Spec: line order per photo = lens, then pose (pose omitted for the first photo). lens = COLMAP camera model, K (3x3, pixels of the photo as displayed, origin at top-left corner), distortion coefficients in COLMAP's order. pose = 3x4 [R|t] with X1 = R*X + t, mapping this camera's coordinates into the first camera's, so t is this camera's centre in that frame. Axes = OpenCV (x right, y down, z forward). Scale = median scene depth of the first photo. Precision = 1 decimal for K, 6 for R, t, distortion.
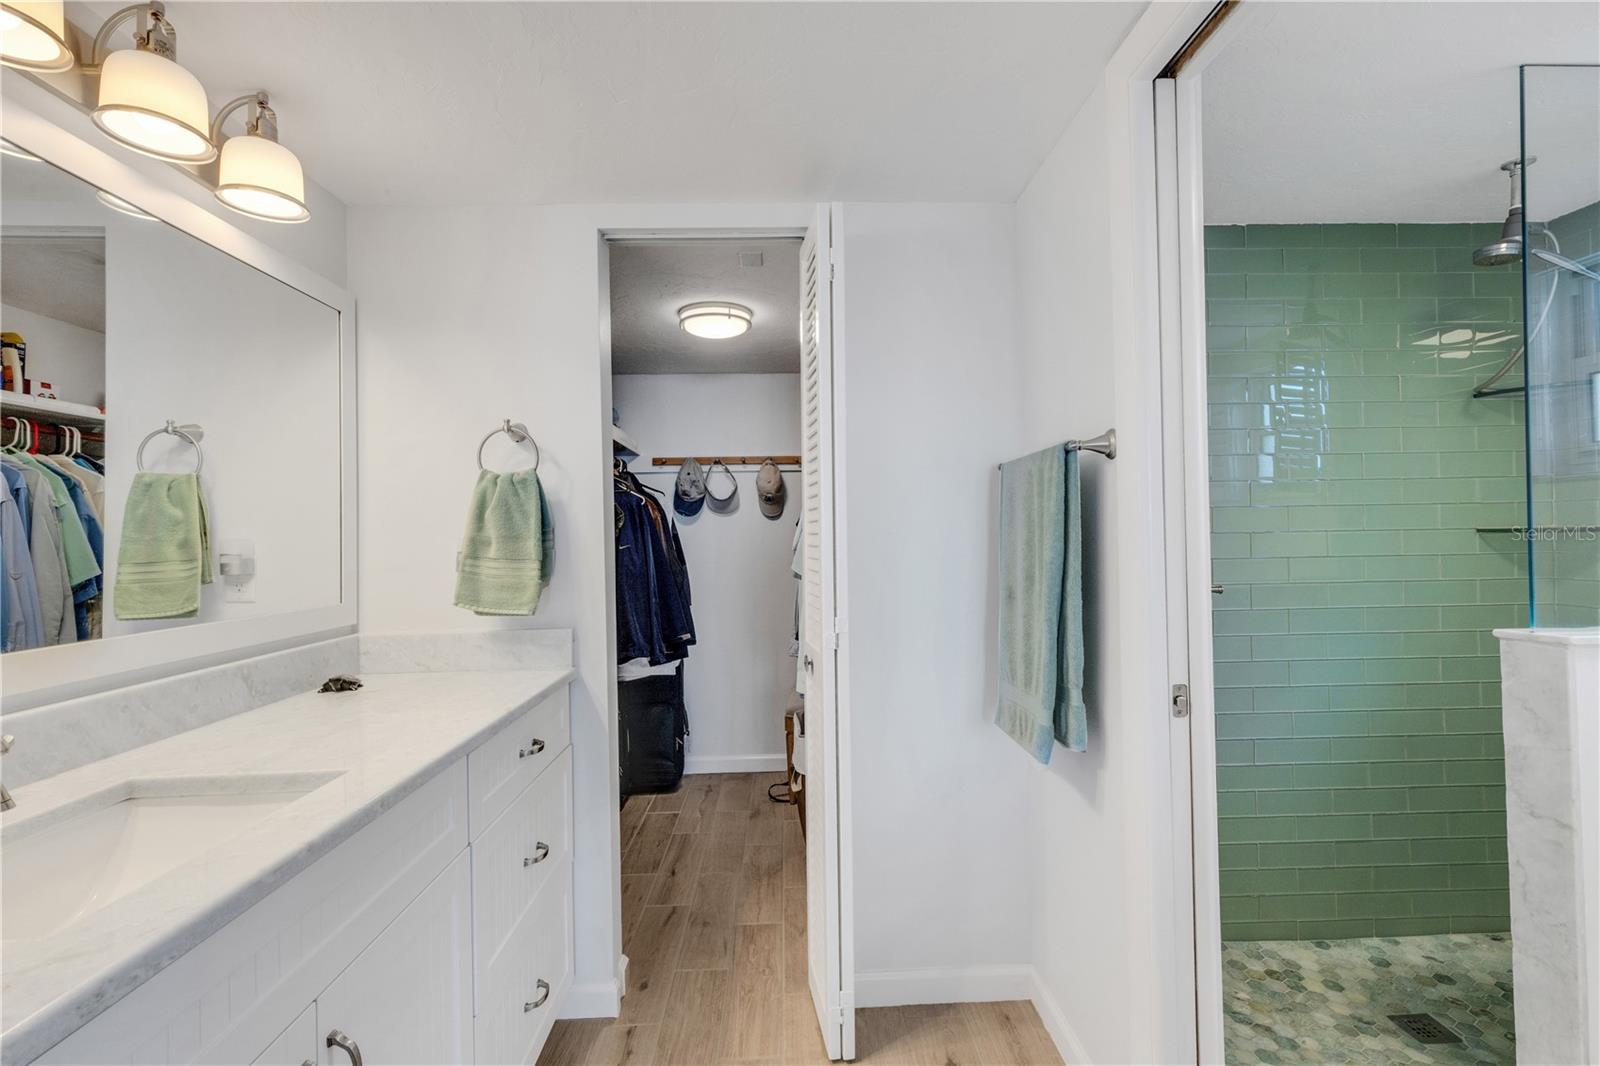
lens RADIAL K [[727.9, 0, 824.8], [0, 727.9, 539.2], [0, 0, 1]] dist [0.009541, -0.002402]
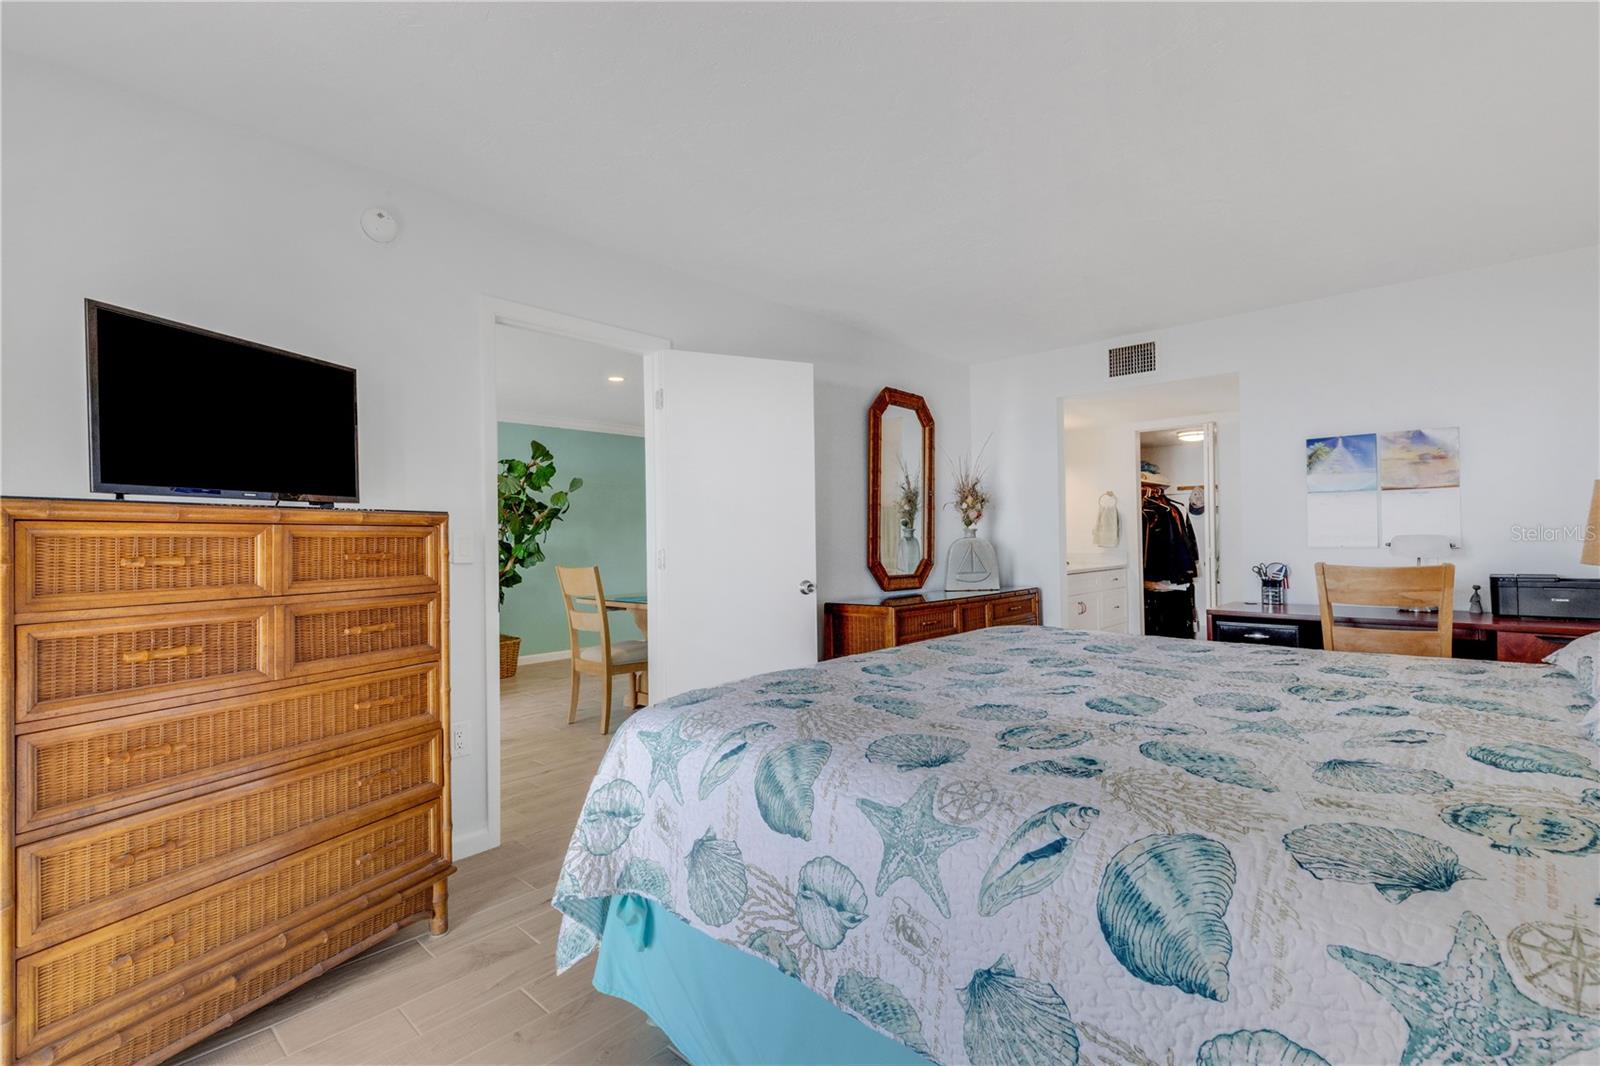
lens RADIAL K [[740.6, 0, 800.5], [0, 740.6, 537.8], [0, 0, 1]] dist [0.009571, -0.001354]
pose [[0.698204, 0.001920, -0.715896, 0.793005], [0.001424, 0.999991, 0.004071, 0.032211], [0.715897, -0.003861, 0.698195, -1.857489]]
